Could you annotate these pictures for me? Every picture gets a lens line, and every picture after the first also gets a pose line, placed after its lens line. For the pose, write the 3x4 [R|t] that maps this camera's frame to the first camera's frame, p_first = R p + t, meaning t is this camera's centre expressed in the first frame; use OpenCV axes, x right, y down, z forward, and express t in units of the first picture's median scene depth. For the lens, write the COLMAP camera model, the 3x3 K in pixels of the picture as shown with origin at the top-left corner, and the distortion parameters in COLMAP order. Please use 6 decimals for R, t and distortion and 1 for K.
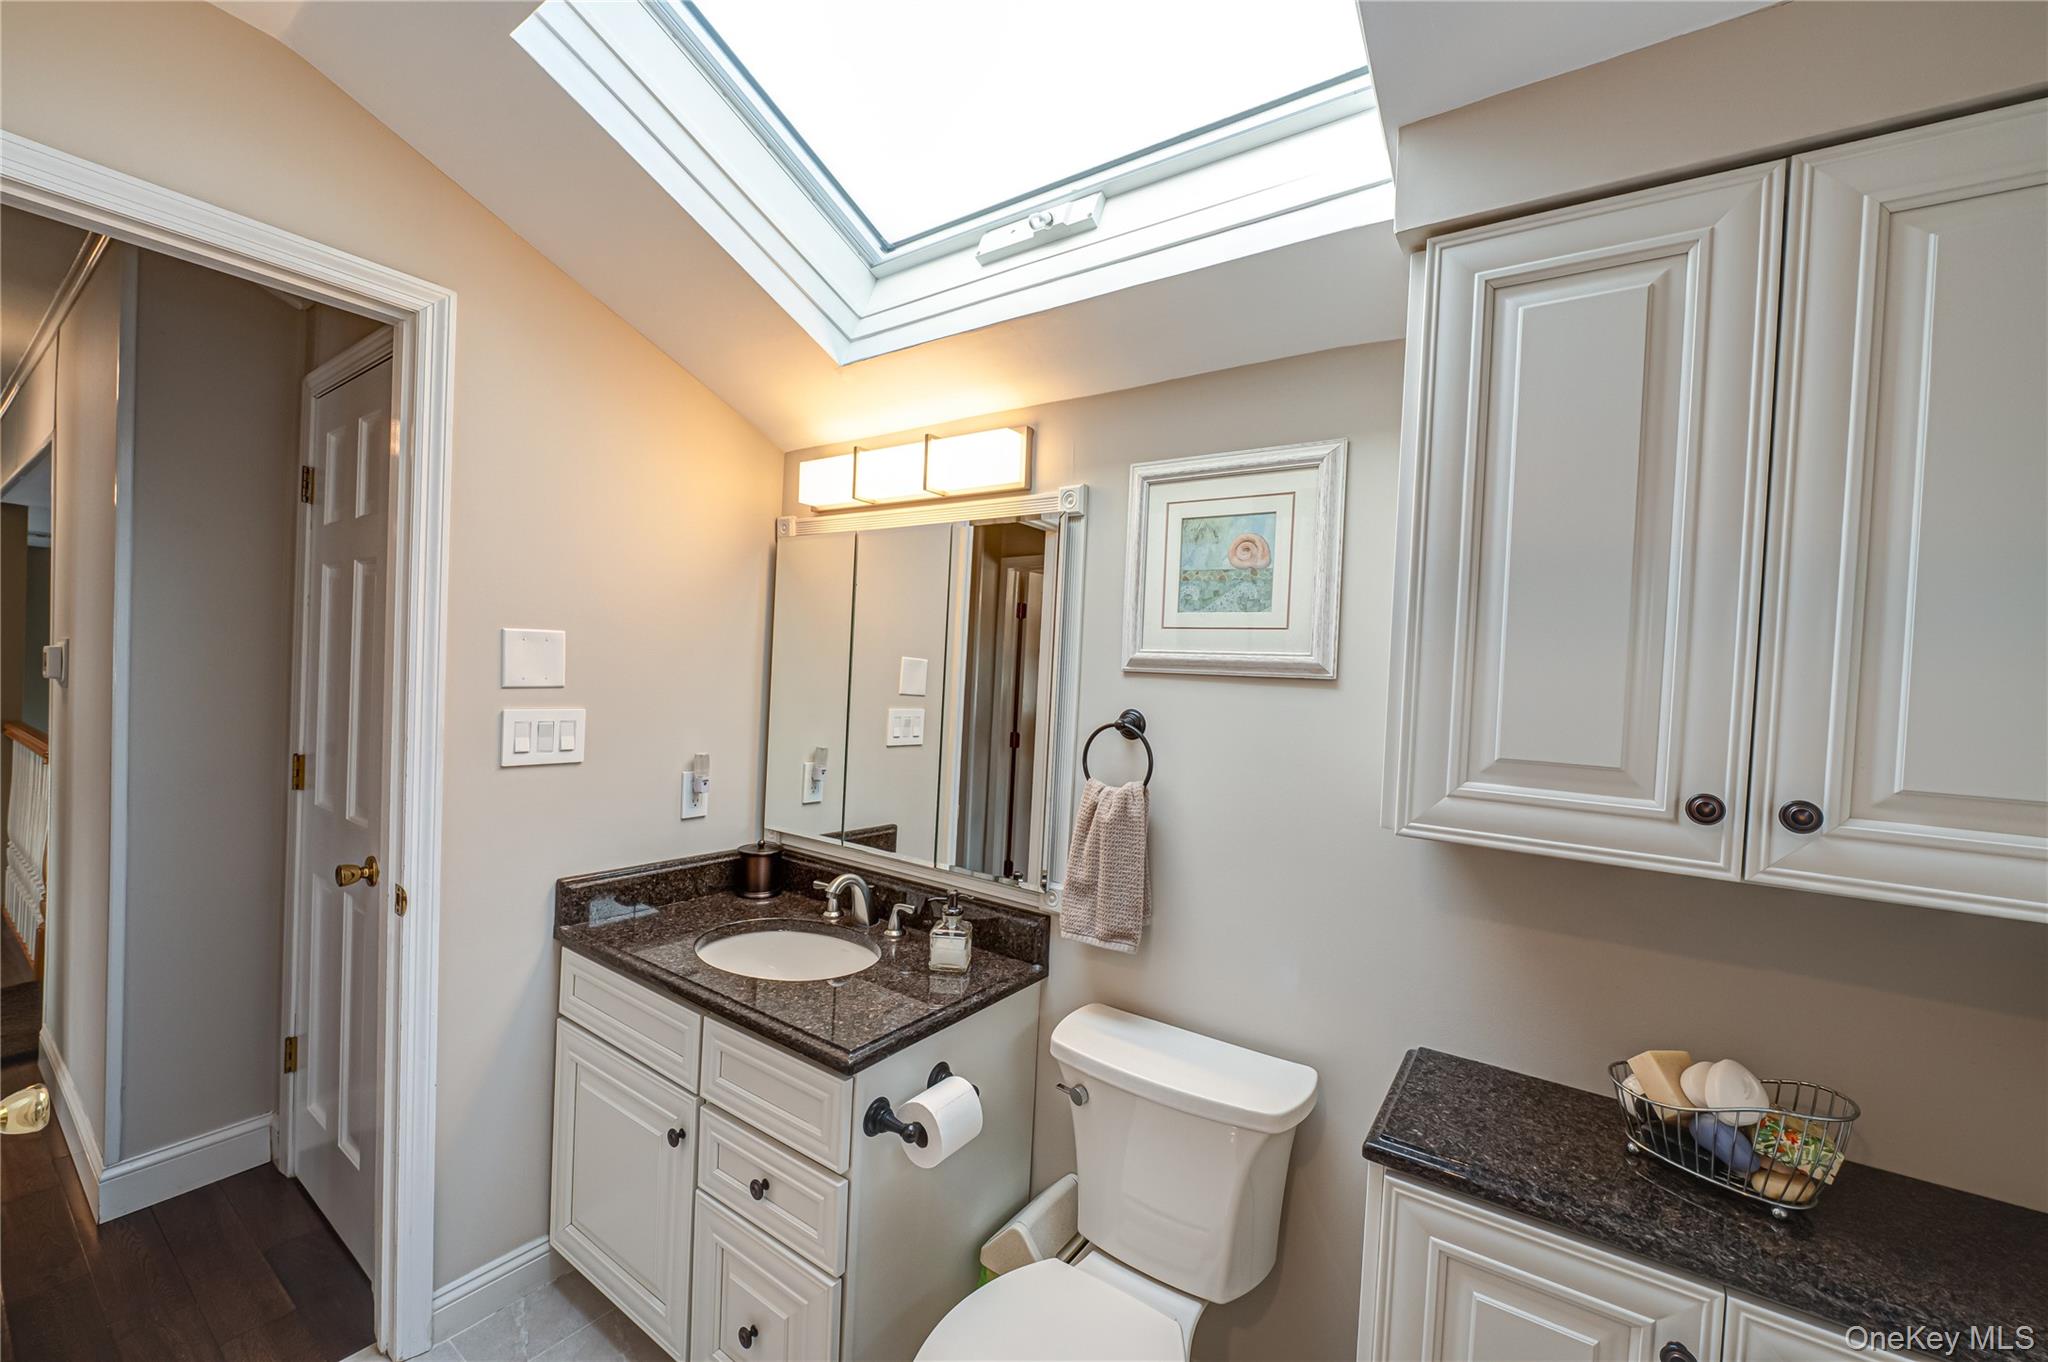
lens RADIAL K [[802.4, 0, 1034.7], [0, 802.4, 687.8], [0, 0, 1]] dist [-0.002345, -0.001123]
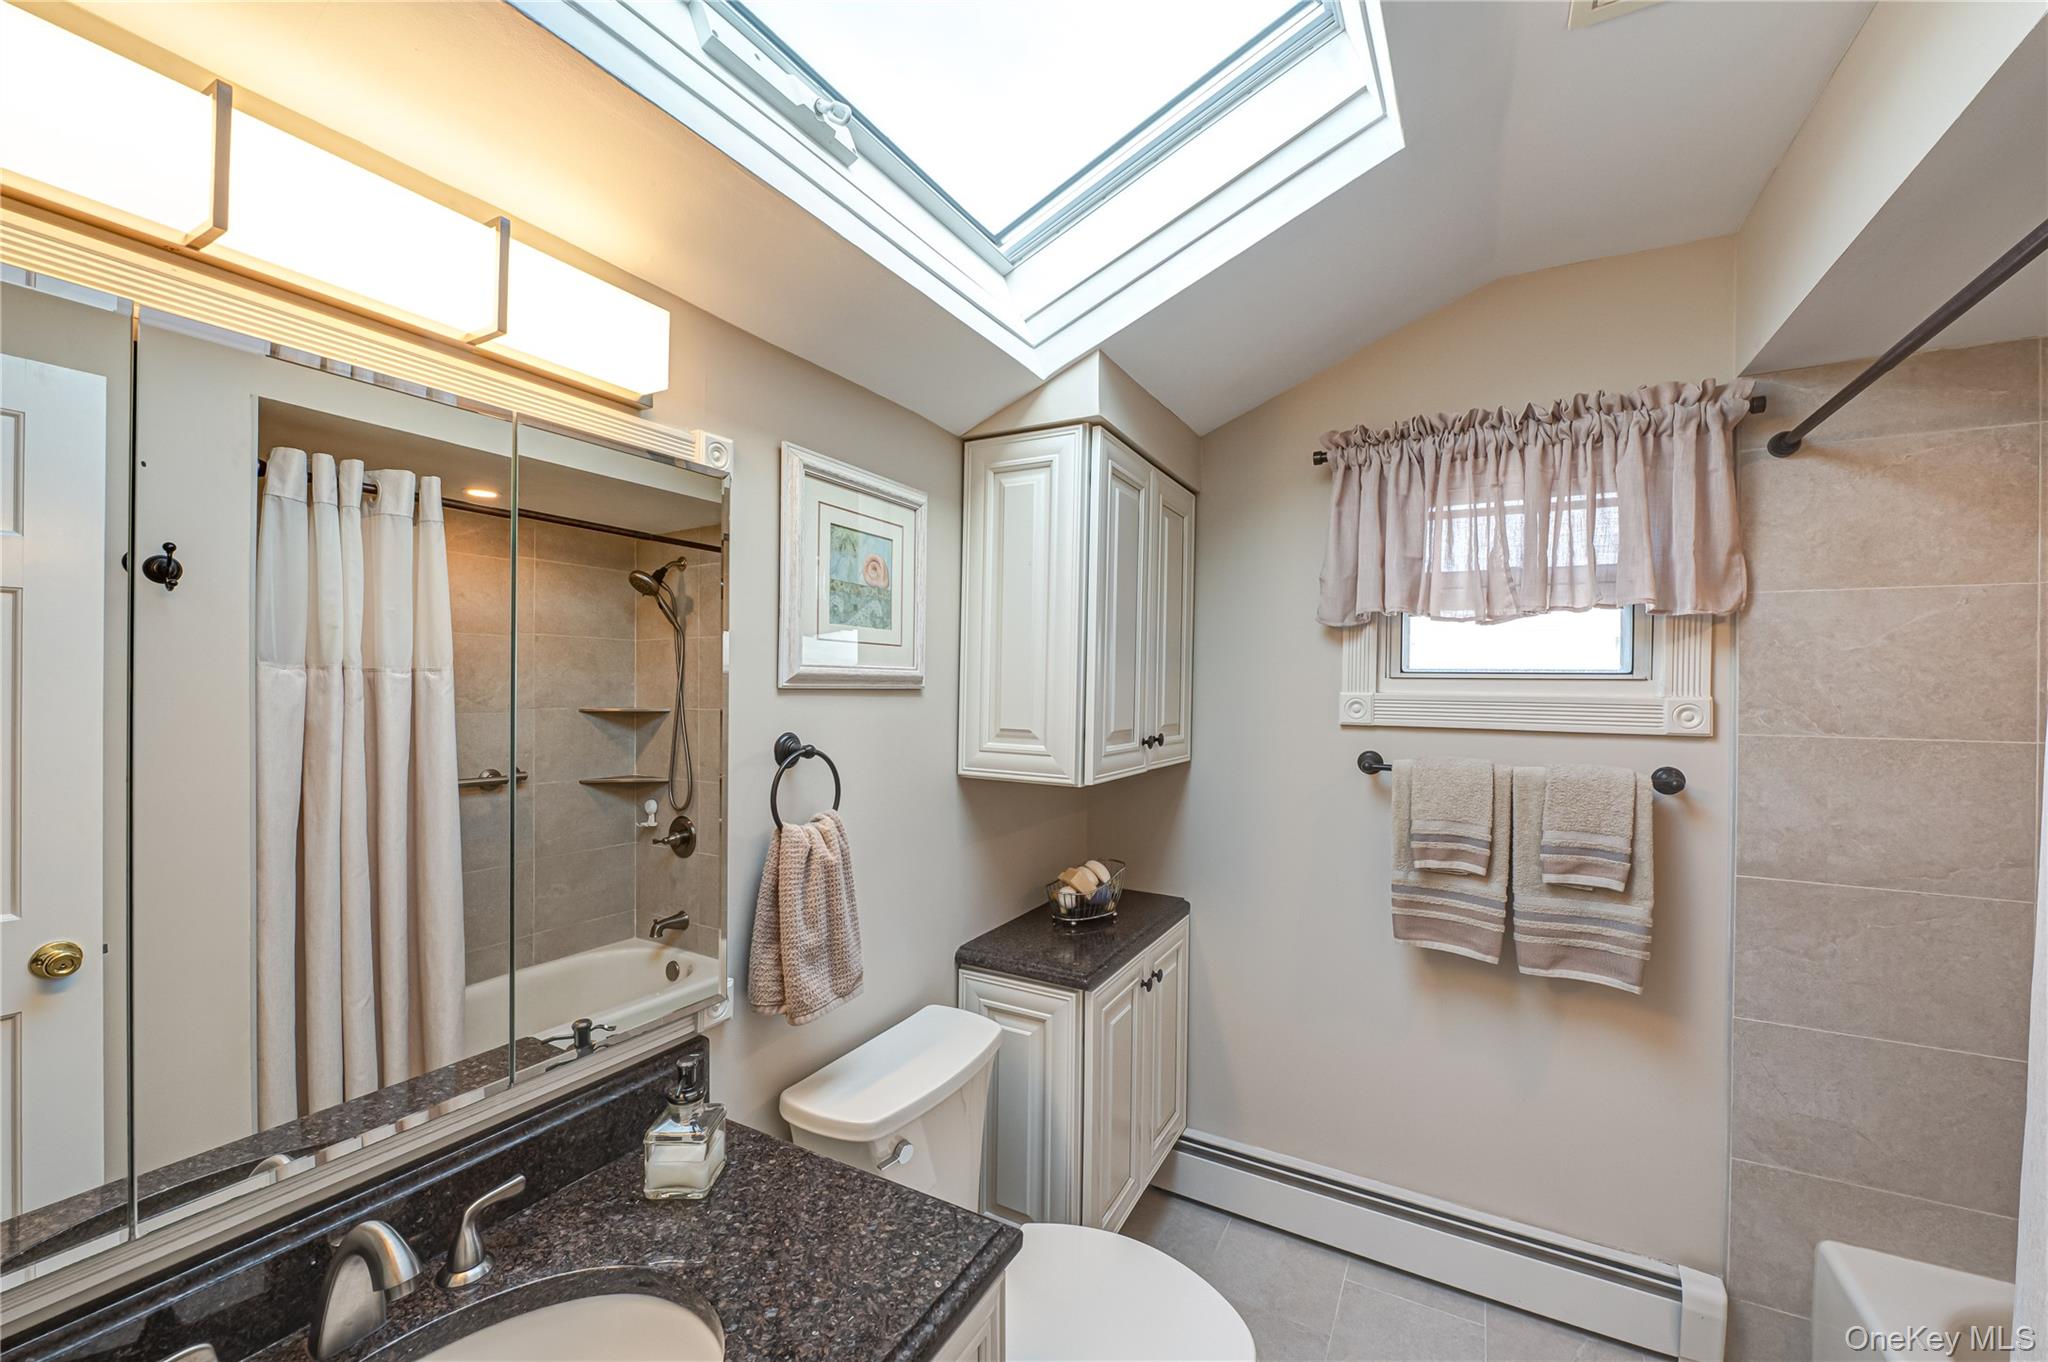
lens RADIAL K [[802.4, 0, 1037.3], [0, 802.4, 689.7], [0, 0, 1]] dist [-0.002345, -0.001123]
pose [[-0.103386, -0.051165, 0.993324, -0.801981], [0.000043, 0.998676, 0.051445, -0.066960], [-0.994641, 0.005361, -0.103247, 0.883670]]
